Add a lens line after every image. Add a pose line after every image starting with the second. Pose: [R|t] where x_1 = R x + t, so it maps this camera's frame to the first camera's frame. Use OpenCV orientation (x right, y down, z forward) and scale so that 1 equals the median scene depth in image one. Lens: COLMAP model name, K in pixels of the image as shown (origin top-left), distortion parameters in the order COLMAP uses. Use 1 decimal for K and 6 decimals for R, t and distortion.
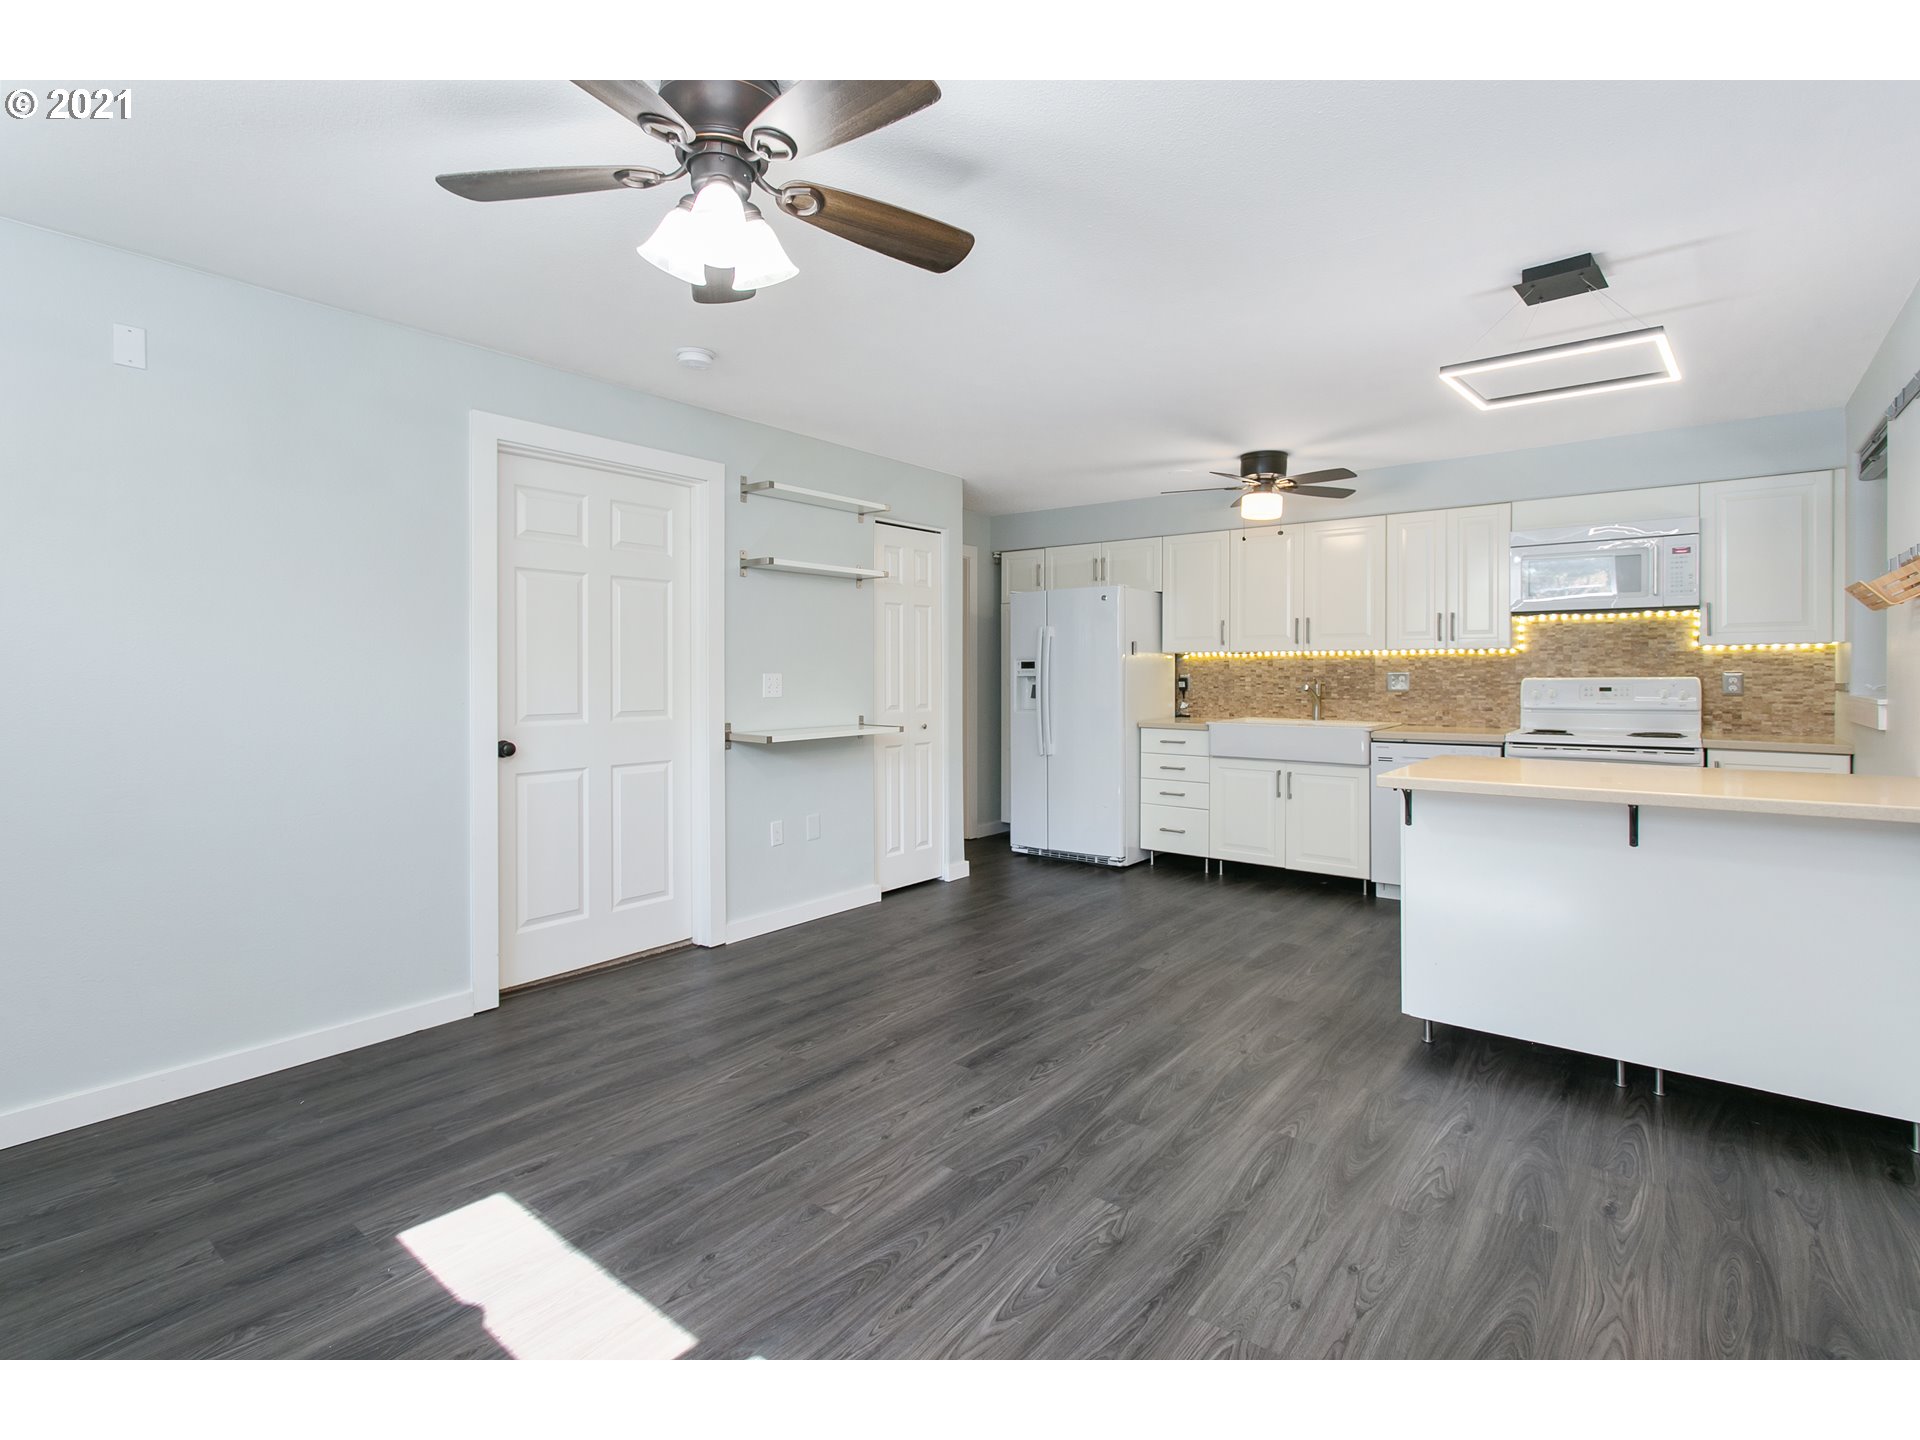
lens RADIAL K [[942.8, 0, 926.5], [0, 942.8, 676.7], [0, 0, 1]] dist [-0.004238, 0.001998]
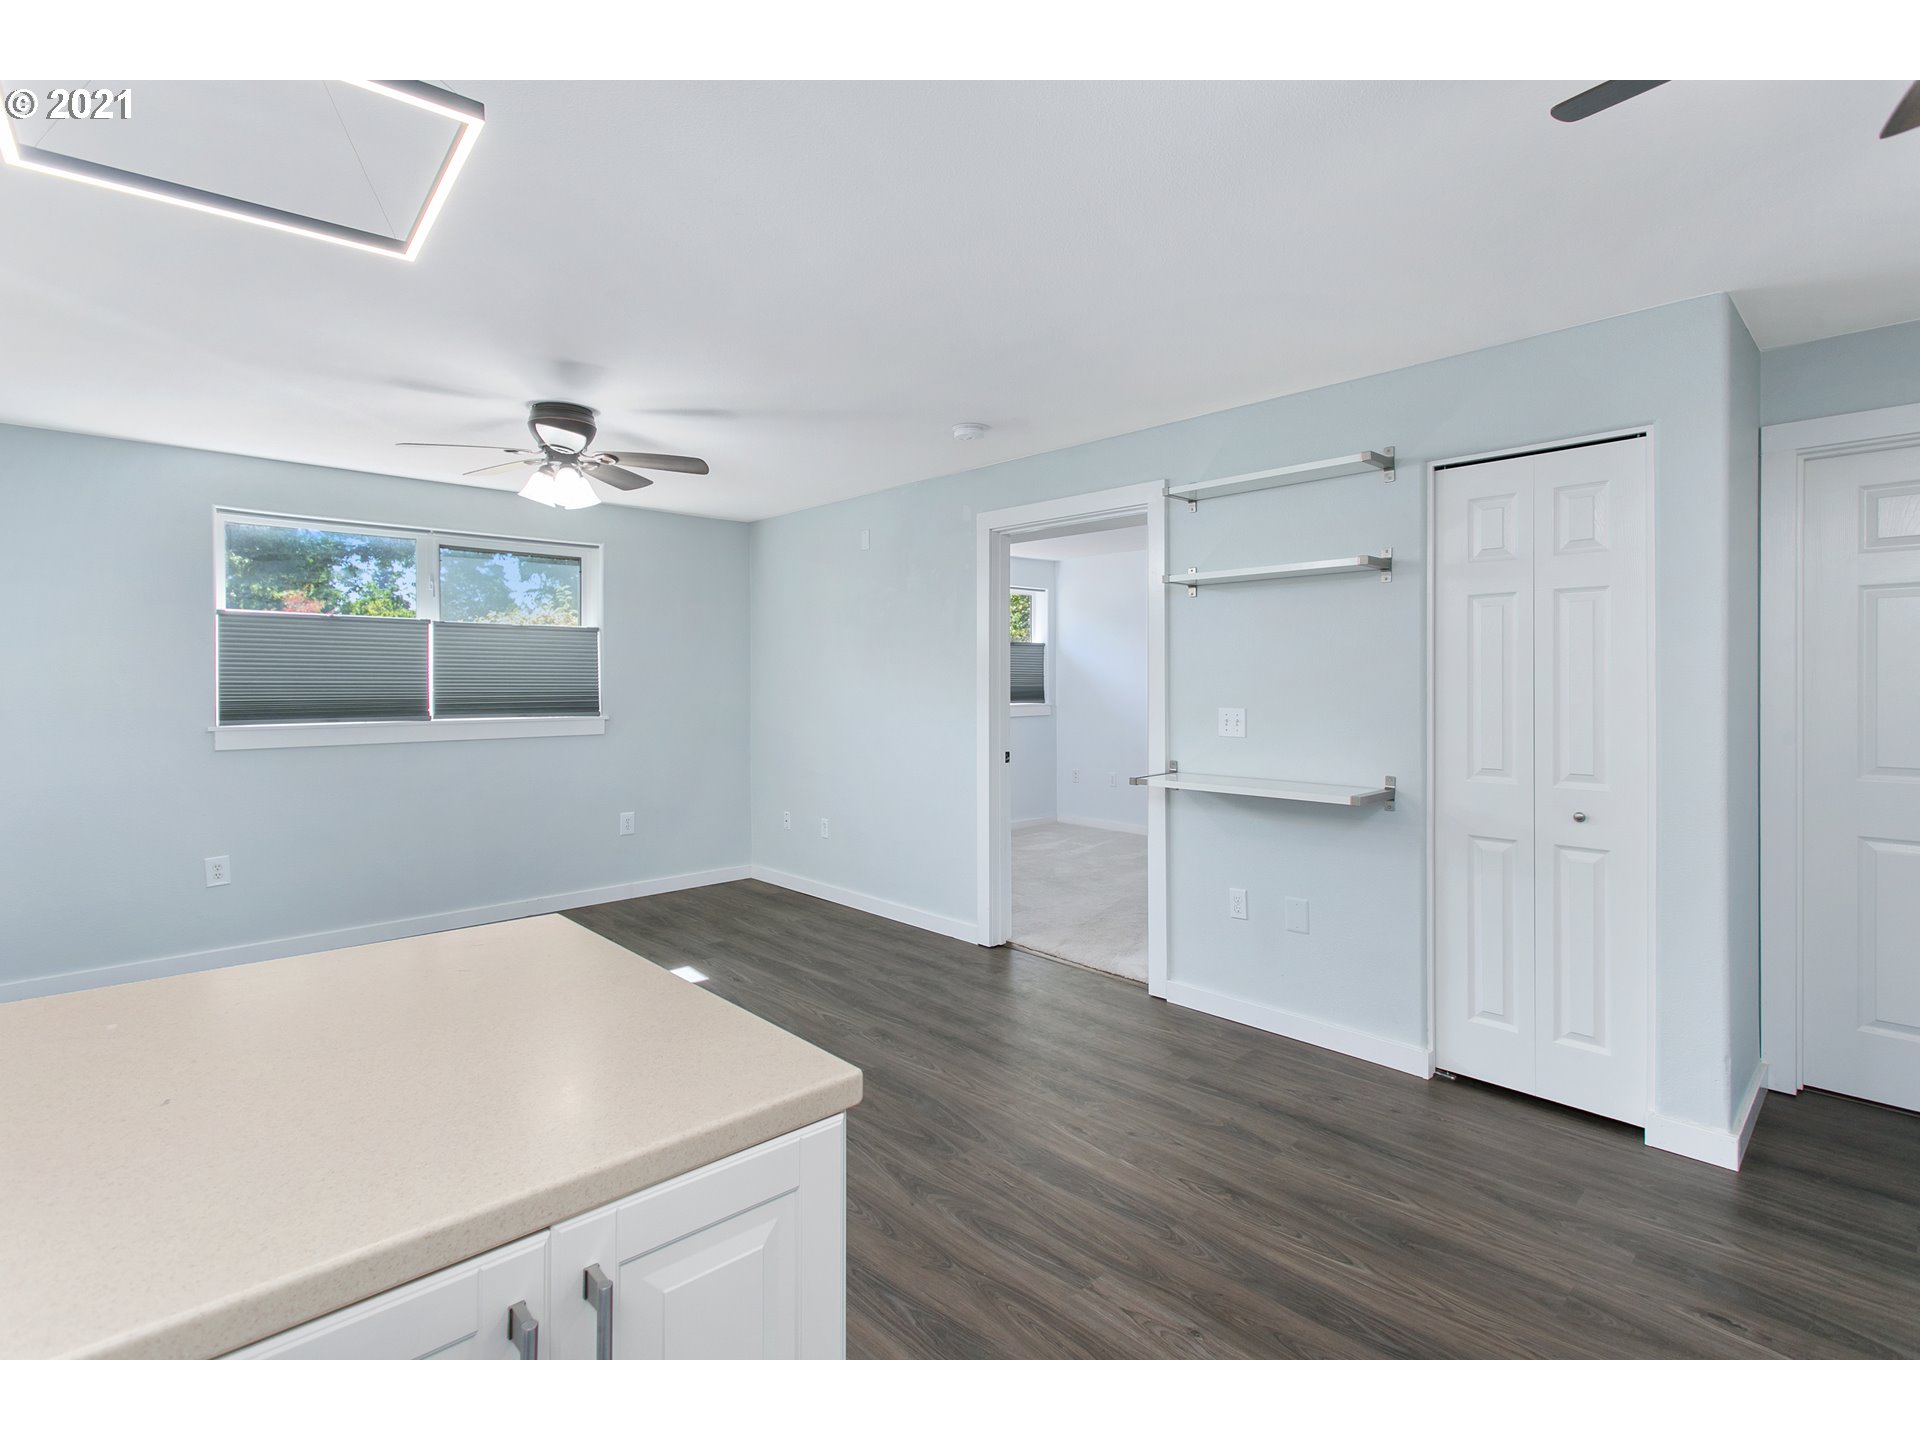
lens RADIAL K [[942.8, 0, 969.4], [0, 942.8, 699.2], [0, 0, 1]] dist [-0.004238, 0.001998]
pose [[-0.148376, 0.016323, -0.988796, 0.940003], [-0.003980, 0.999846, 0.017103, -0.032307], [0.988923, 0.006473, -0.148288, 1.243232]]
